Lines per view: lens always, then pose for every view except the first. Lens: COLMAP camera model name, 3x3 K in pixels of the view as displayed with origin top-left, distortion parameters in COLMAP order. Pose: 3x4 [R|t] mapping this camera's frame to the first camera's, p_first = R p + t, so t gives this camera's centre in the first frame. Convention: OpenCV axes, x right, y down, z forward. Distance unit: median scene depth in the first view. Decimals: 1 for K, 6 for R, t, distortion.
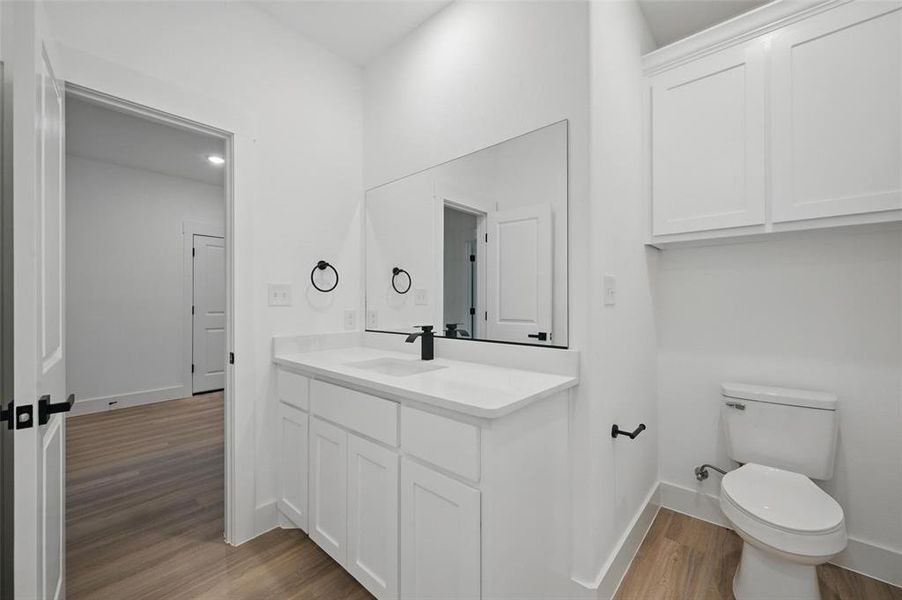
lens RADIAL K [[361.0, 0, 451.0], [0, 361.0, 300.0], [0, 0, 1]] dist [-0.001500, -0.000326]
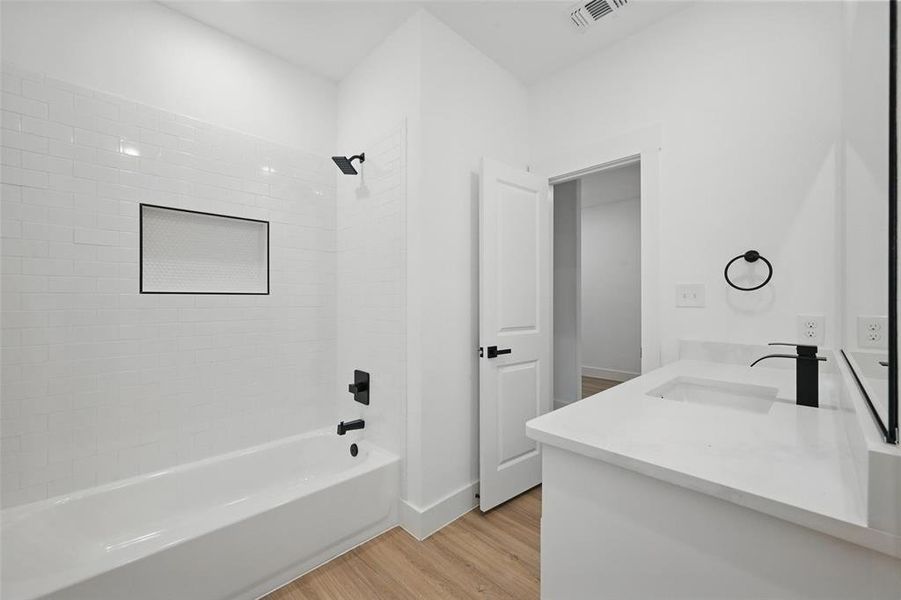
lens RADIAL K [[360.6, 0, 450.5], [0, 360.6, 300.0], [0, 0, 1]] dist [-0.001500, -0.000326]
pose [[-0.086916, -0.008883, -0.996176, 0.544840], [-0.003553, 0.999957, -0.008607, 0.007699], [0.996209, 0.002791, -0.086944, 0.494689]]
